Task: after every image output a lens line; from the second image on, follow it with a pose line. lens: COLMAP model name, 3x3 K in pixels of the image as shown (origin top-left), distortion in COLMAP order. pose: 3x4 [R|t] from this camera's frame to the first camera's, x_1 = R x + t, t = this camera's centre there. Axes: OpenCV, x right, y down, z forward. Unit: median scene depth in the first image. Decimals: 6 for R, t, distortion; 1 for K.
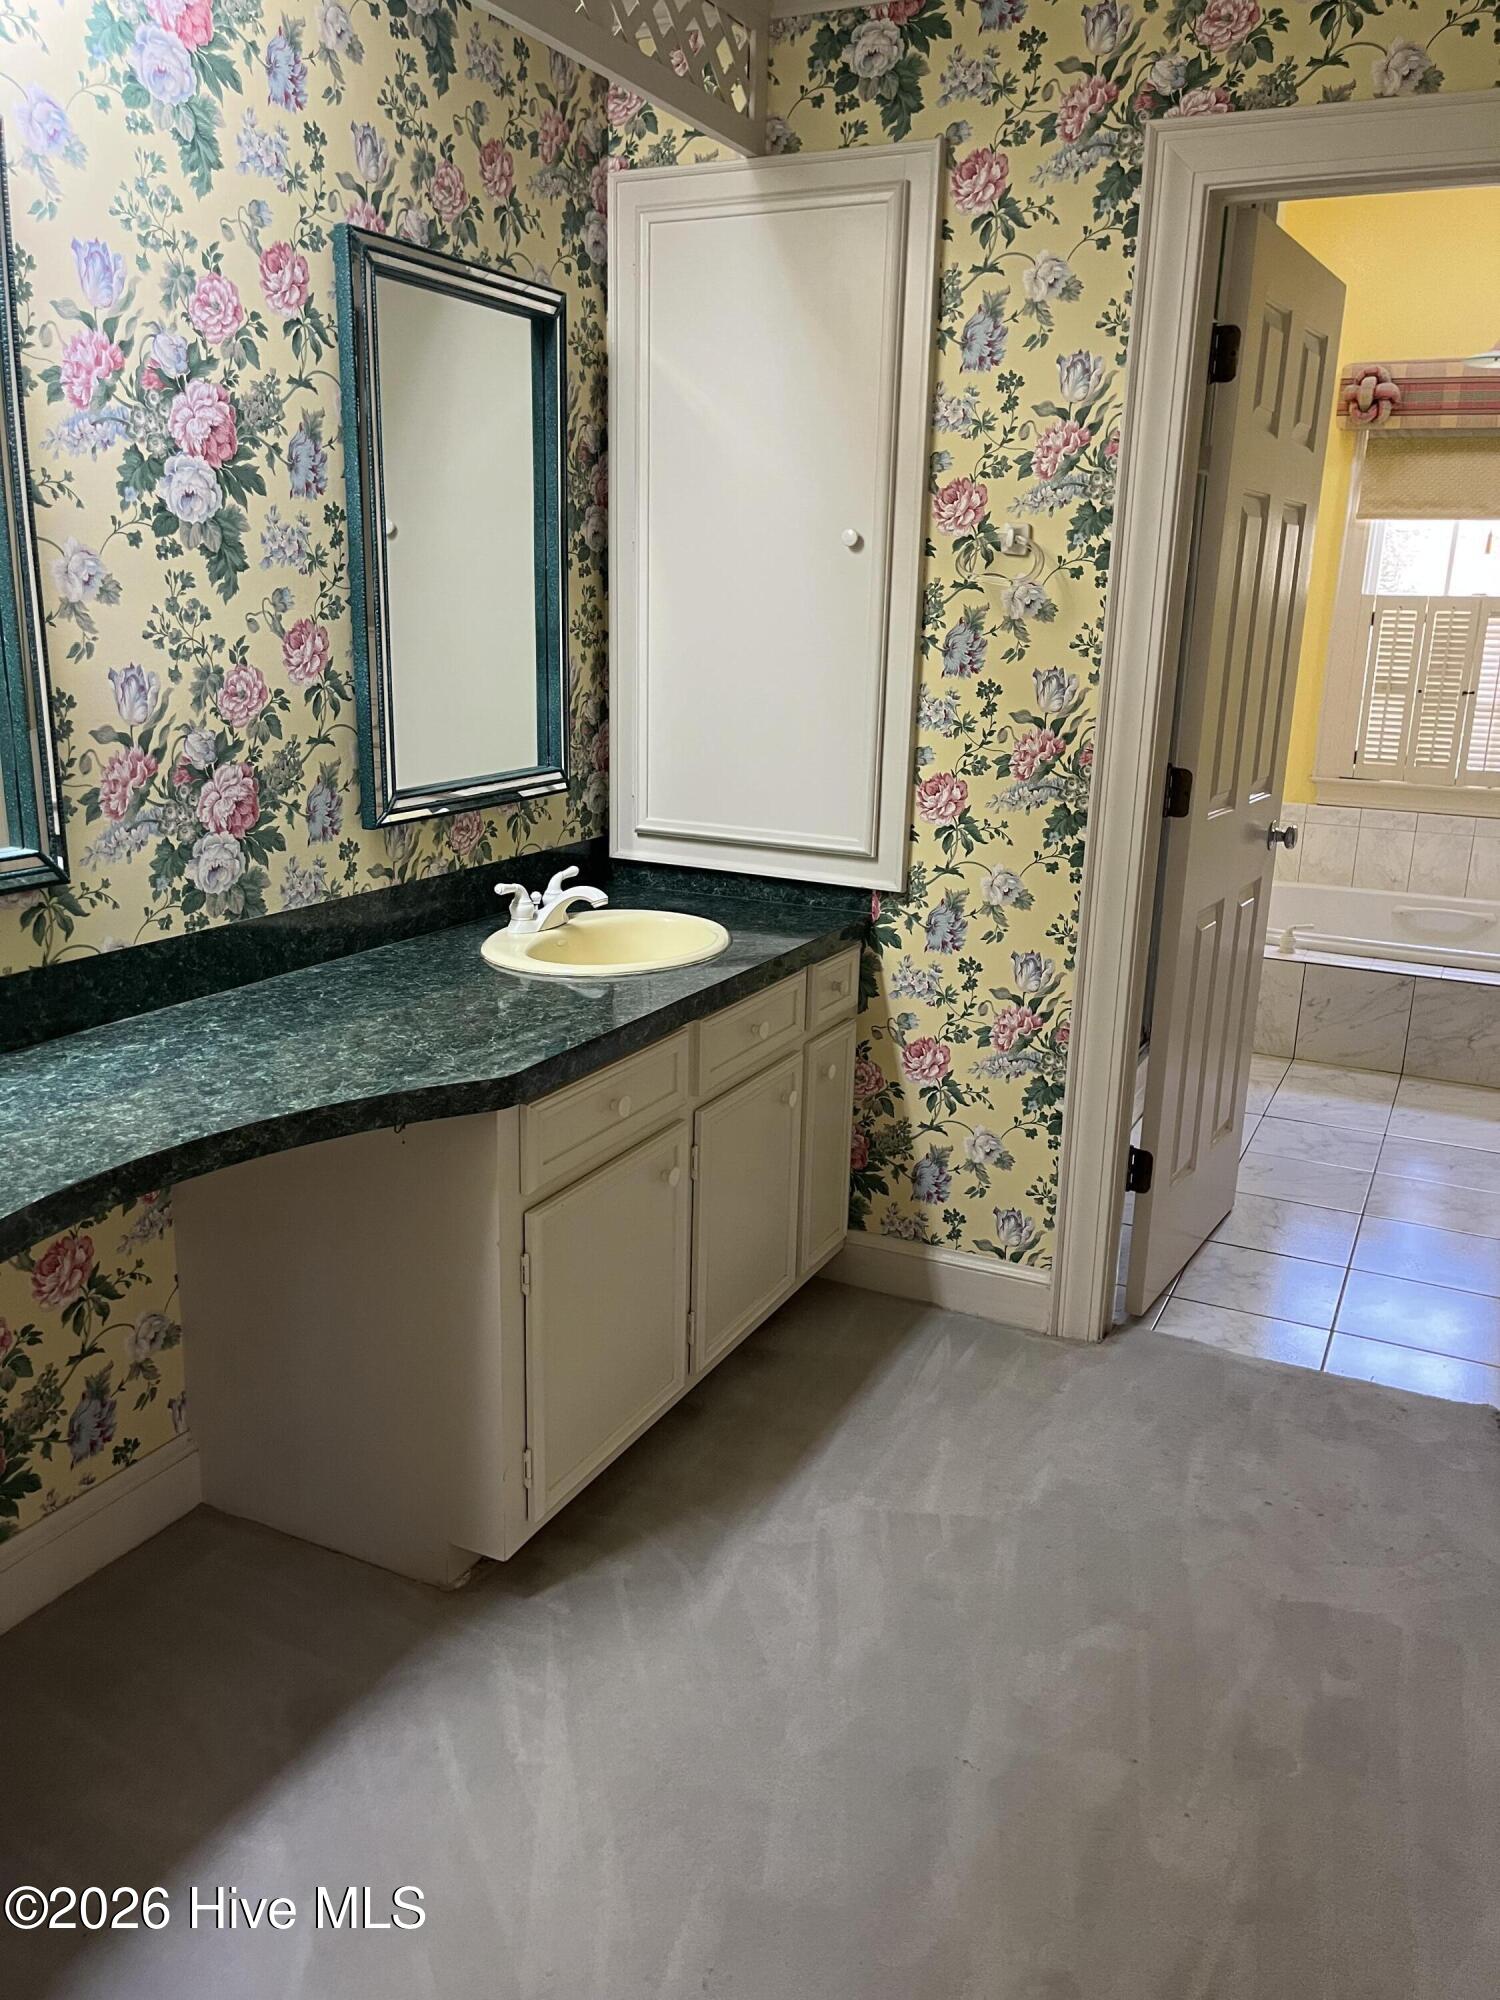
lens RADIAL K [[1522.8, 0, 766.2], [0, 1522.8, 994.5], [0, 0, 1]] dist [0.030992, -0.023574]
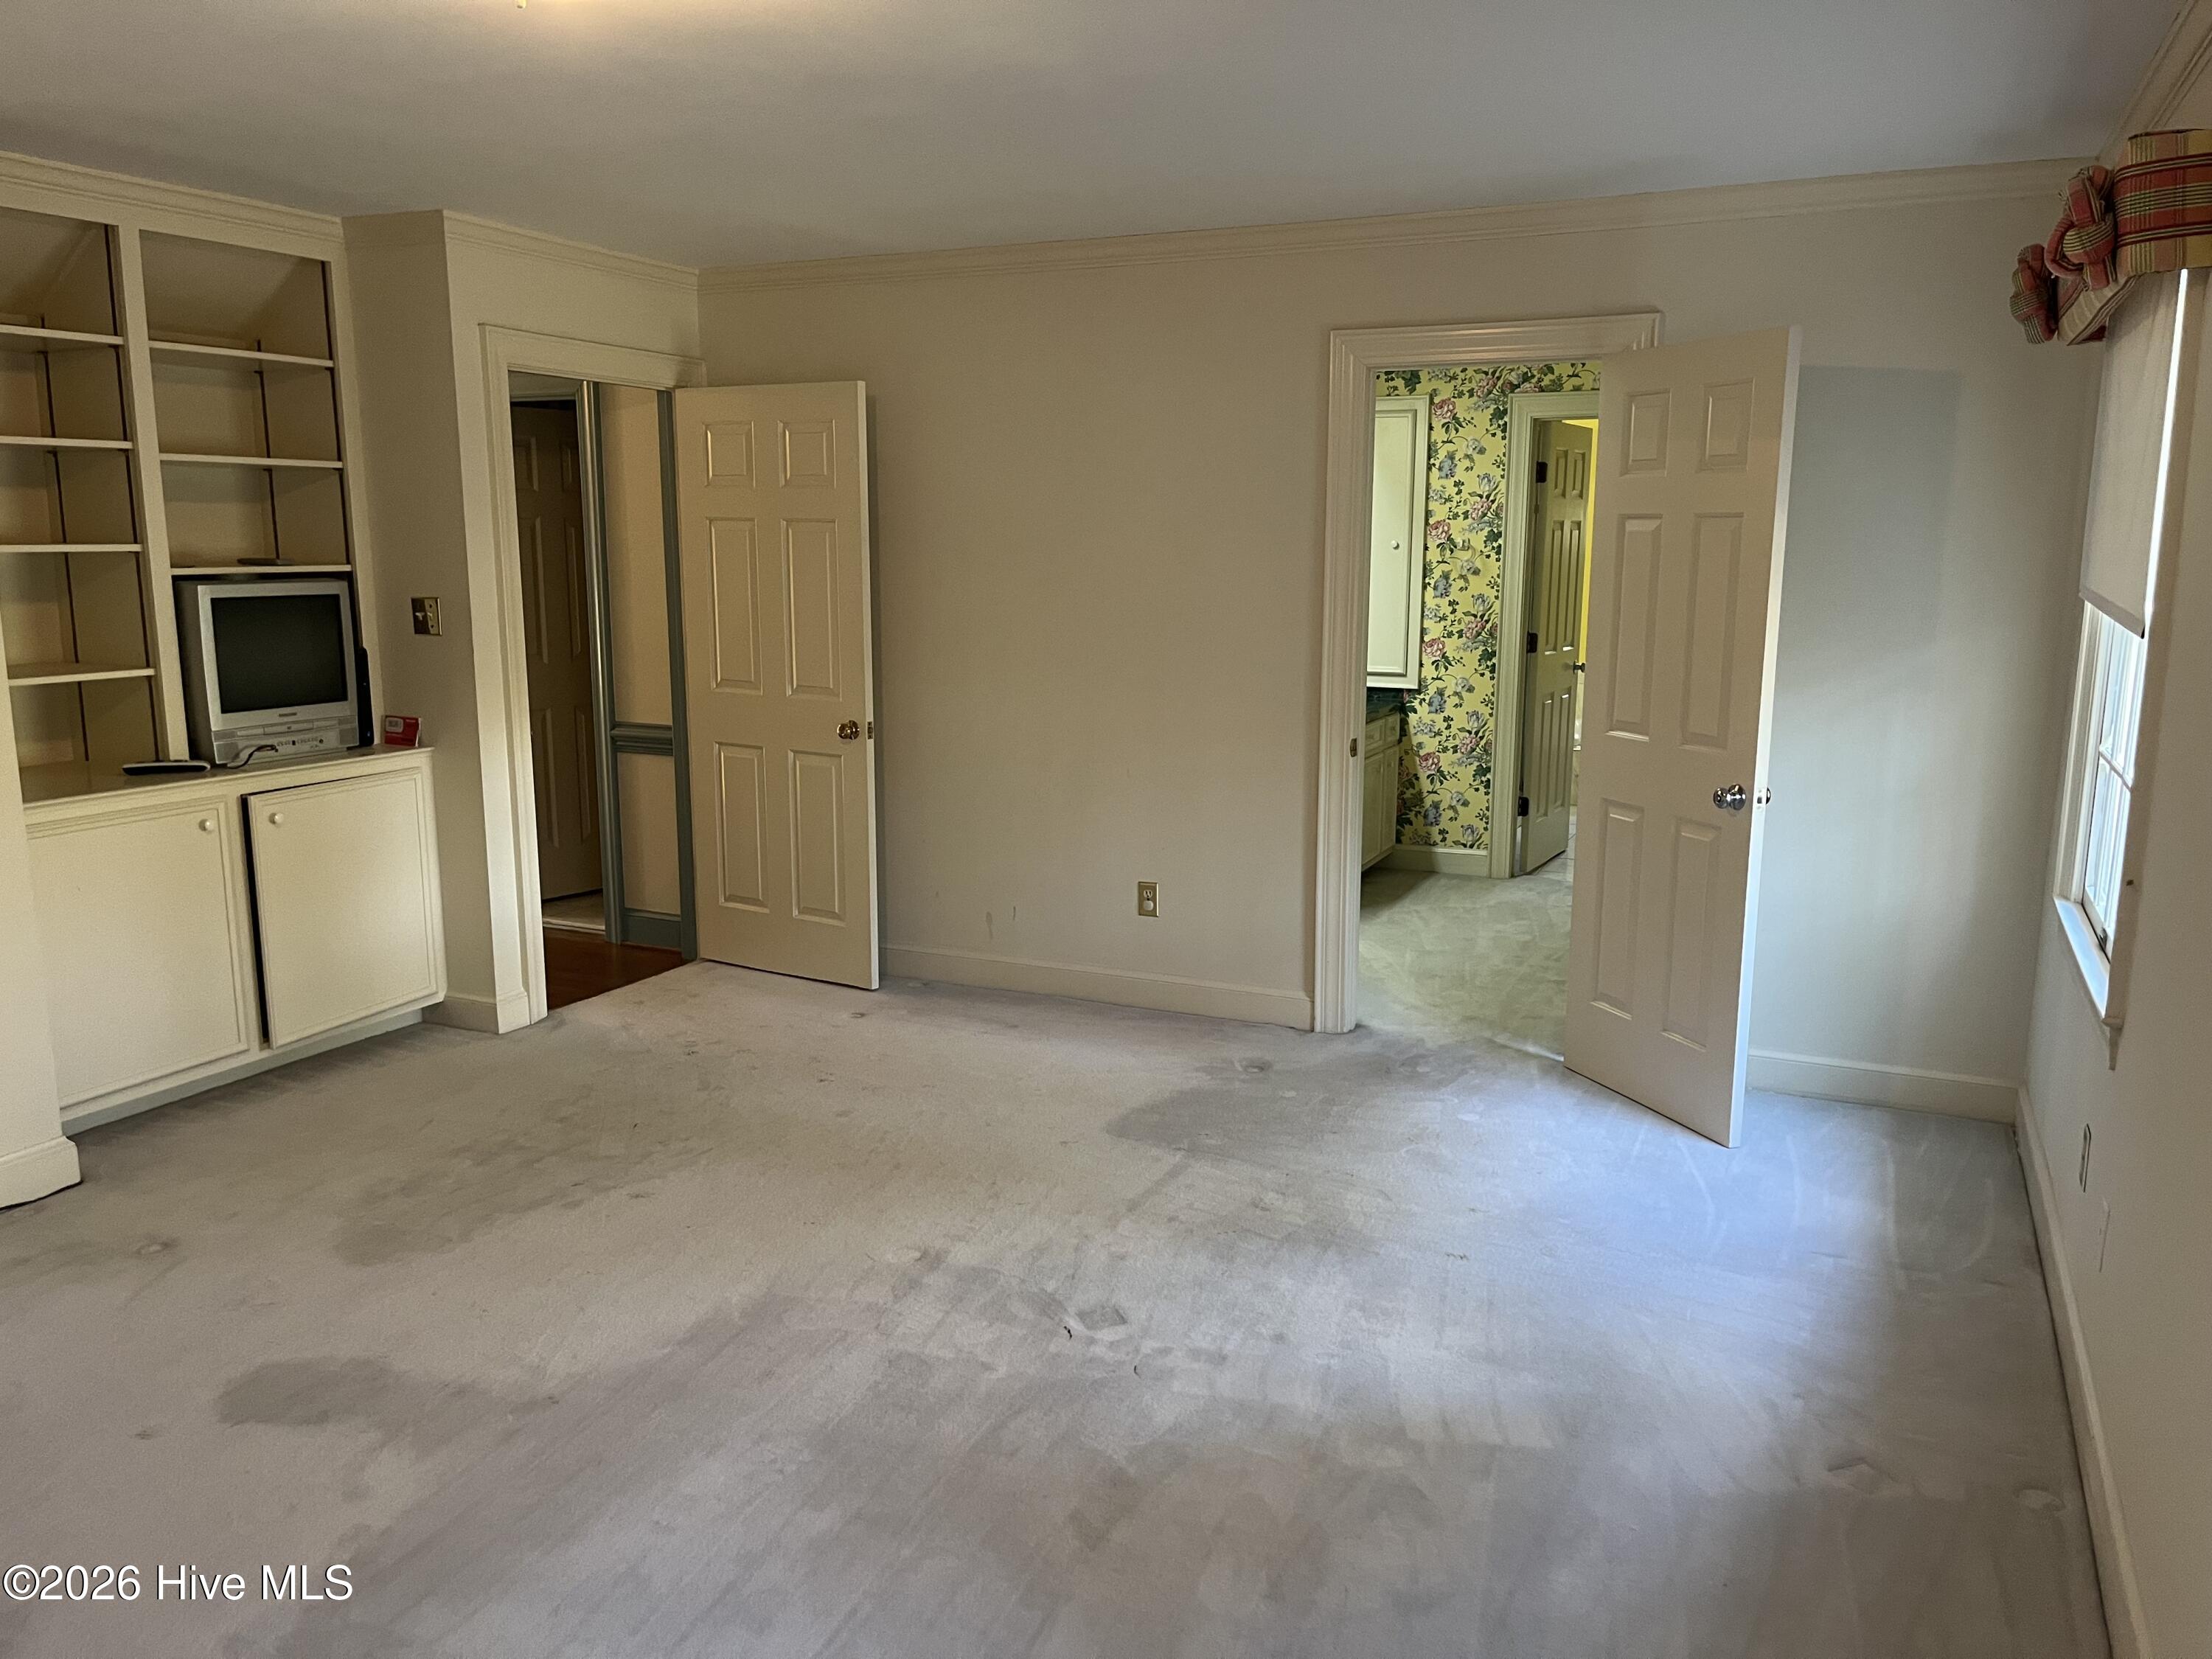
lens RADIAL K [[1684.2, 0, 1091.2], [0, 1684.2, 839.7], [0, 0, 1]] dist [0.030992, -0.023574]
pose [[0.999476, -0.030769, 0.010095, -0.473611], [0.031399, 0.997079, -0.069626, 0.348796], [-0.007923, 0.069907, 0.997522, -1.669711]]
